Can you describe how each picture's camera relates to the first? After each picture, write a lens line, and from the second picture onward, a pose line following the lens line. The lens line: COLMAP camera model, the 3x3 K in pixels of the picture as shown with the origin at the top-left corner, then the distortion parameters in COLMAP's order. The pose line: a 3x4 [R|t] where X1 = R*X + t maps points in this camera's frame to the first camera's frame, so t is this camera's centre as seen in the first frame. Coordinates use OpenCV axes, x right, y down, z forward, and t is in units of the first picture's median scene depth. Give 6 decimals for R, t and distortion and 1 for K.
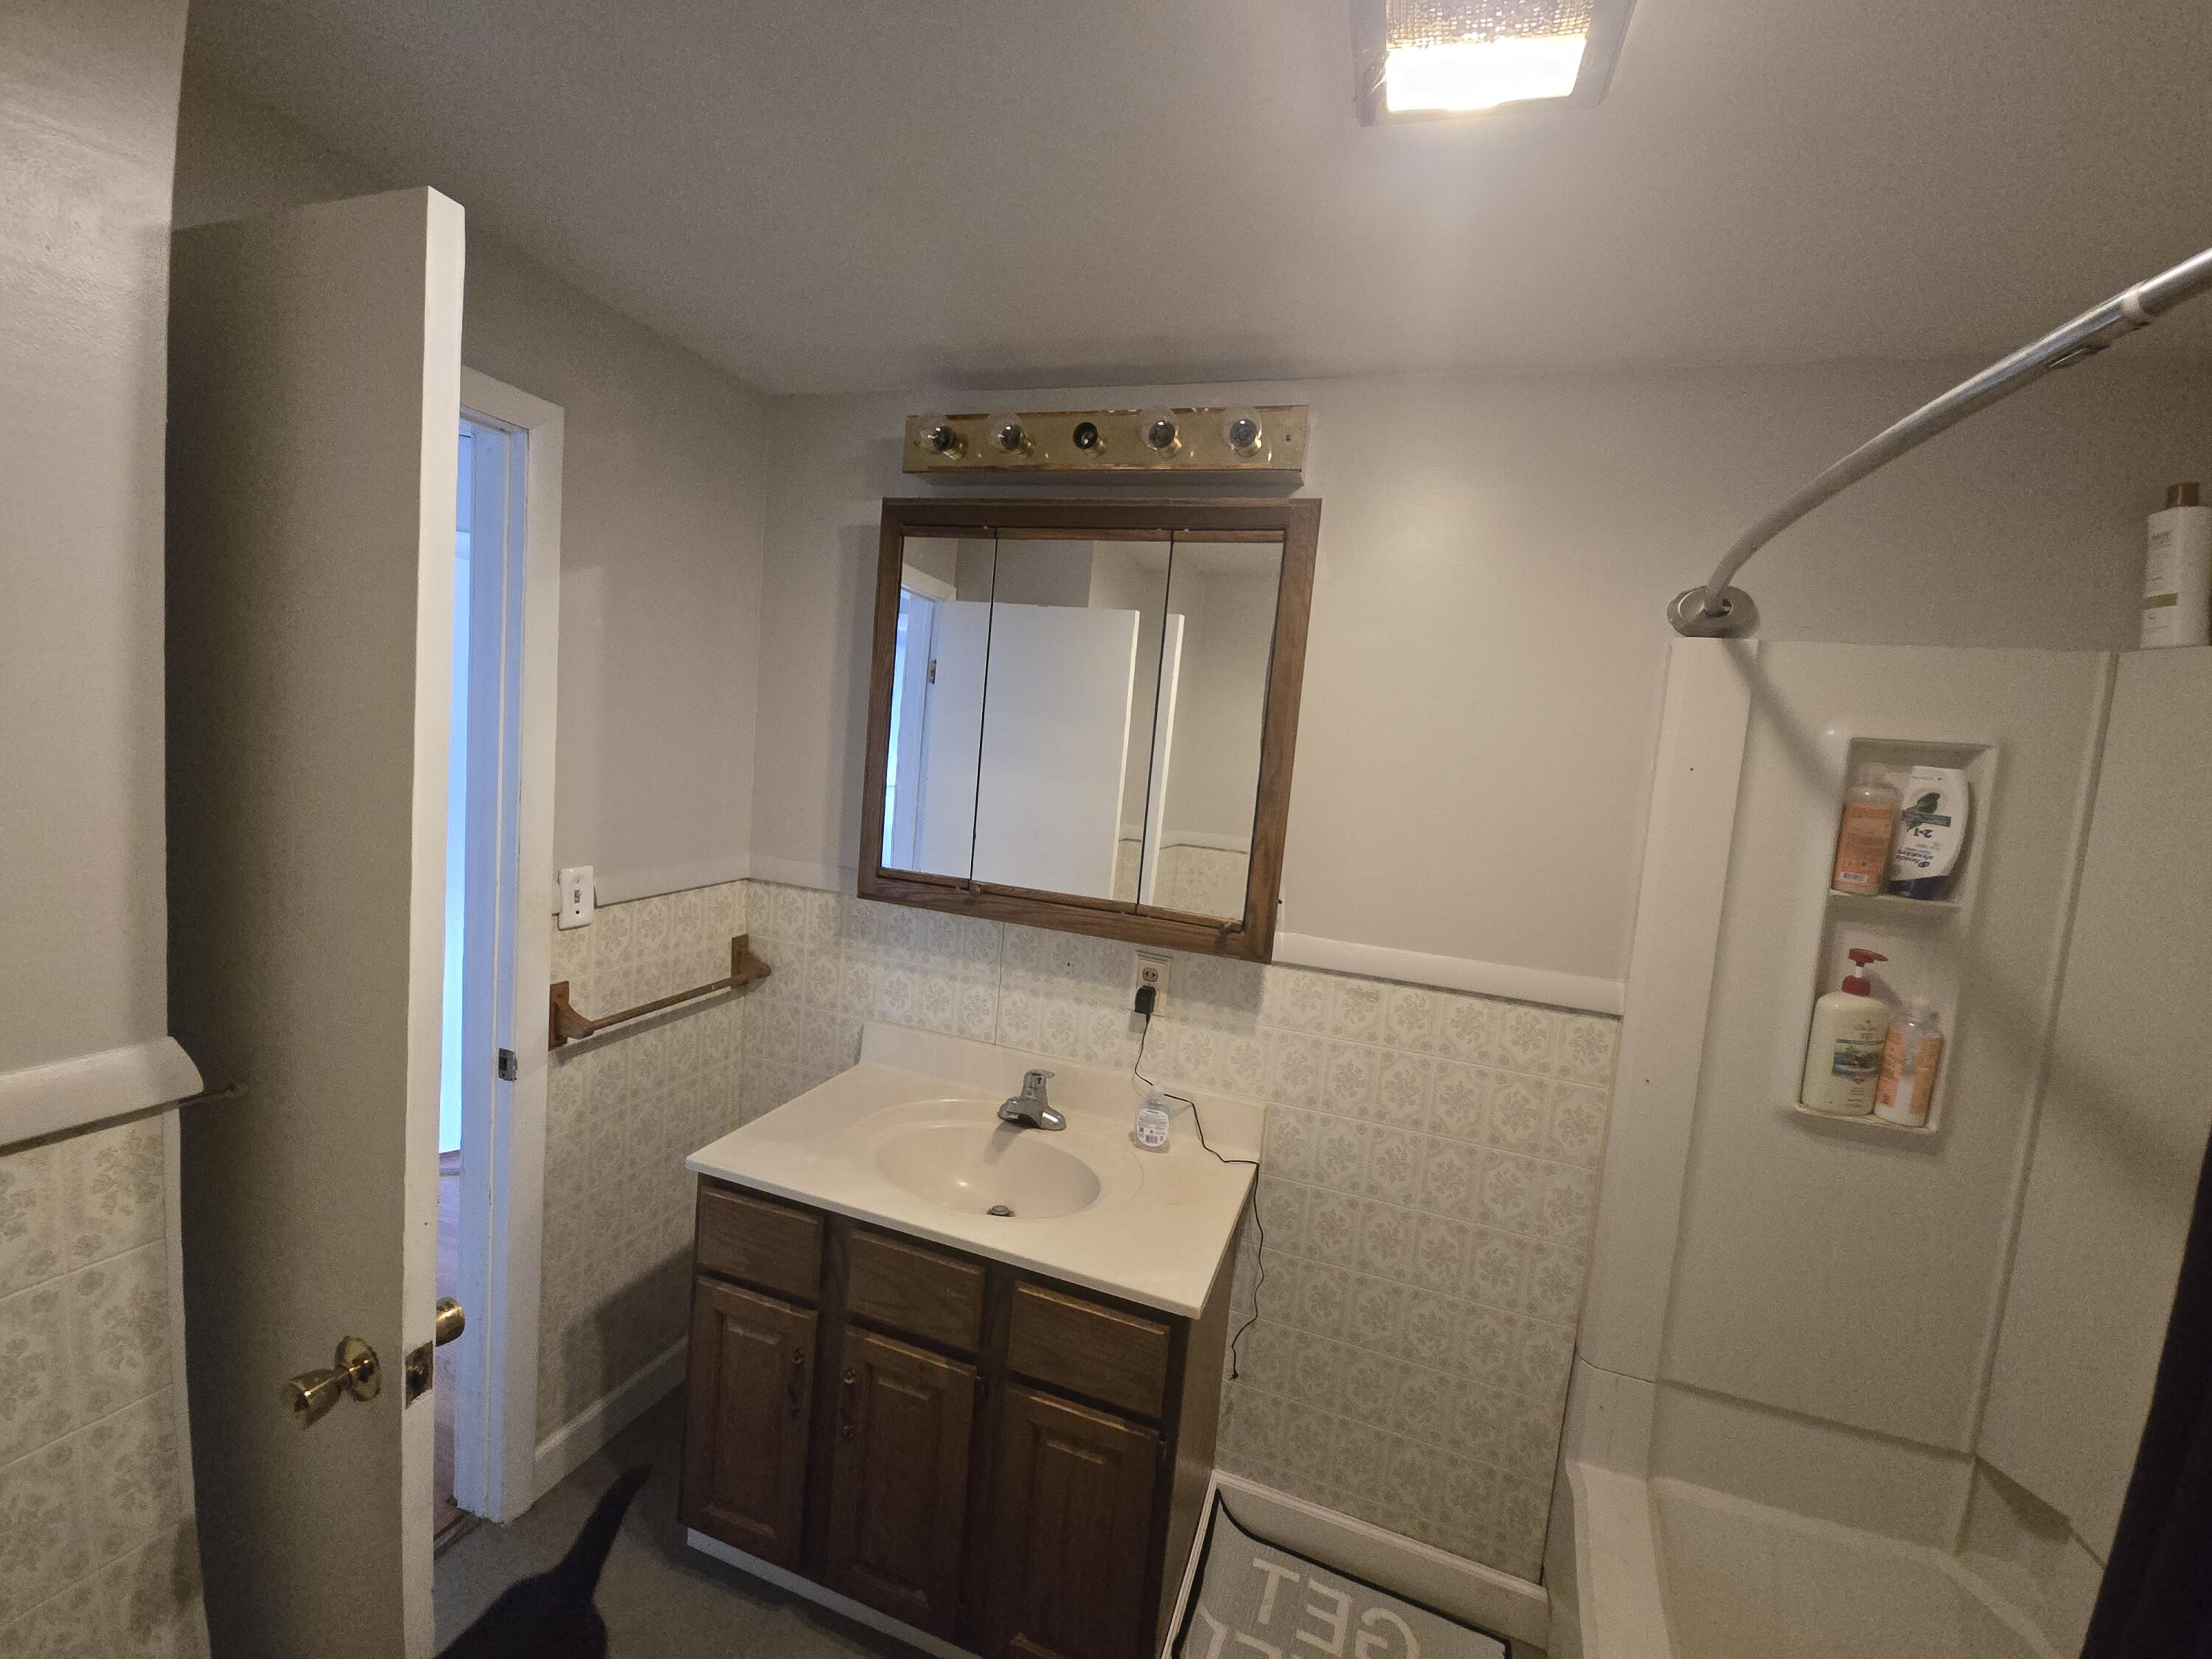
lens RADIAL K [[903.2, 0, 1108.8], [0, 903.2, 822.6], [0, 0, 1]] dist [0.008263, -0.004401]
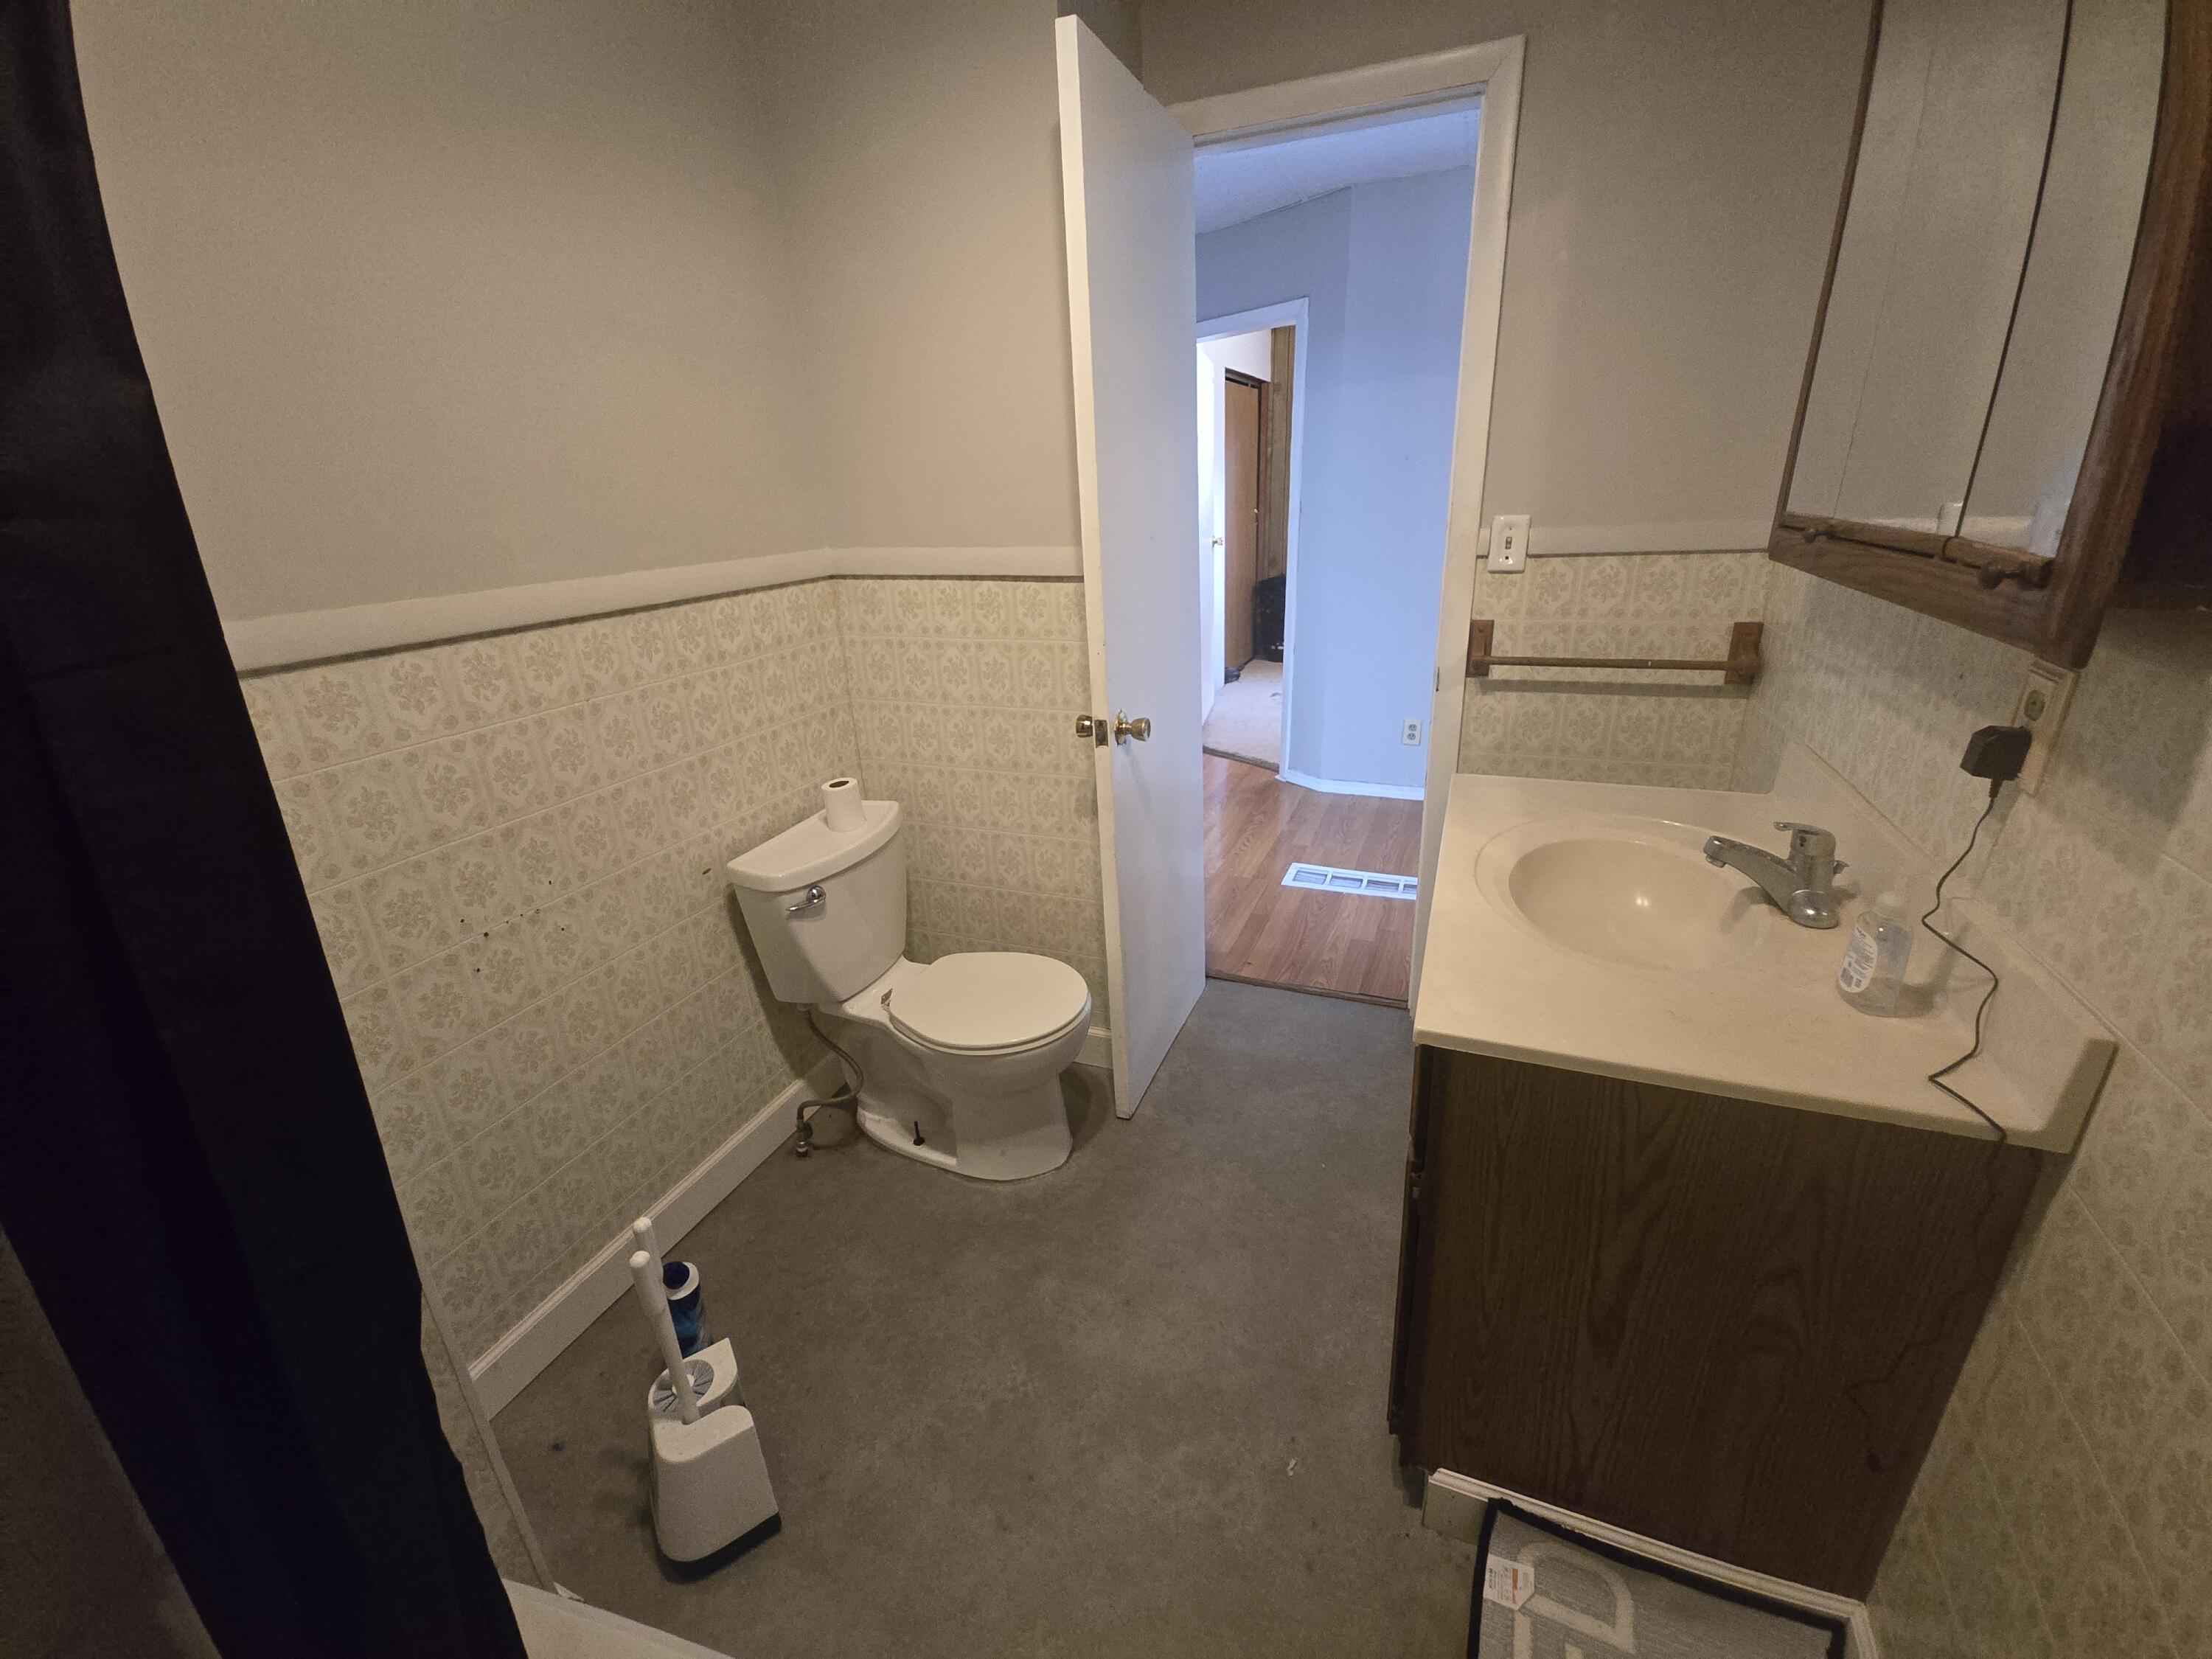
lens RADIAL K [[903.2, 0, 1108.8], [0, 903.2, 822.6], [0, 0, 1]] dist [0.008263, -0.004401]
pose [[-0.061723, 0.270122, -0.960846, 0.560831], [-0.053328, 0.960414, 0.273426, 0.123845], [0.996668, 0.068117, -0.044874, 0.540311]]
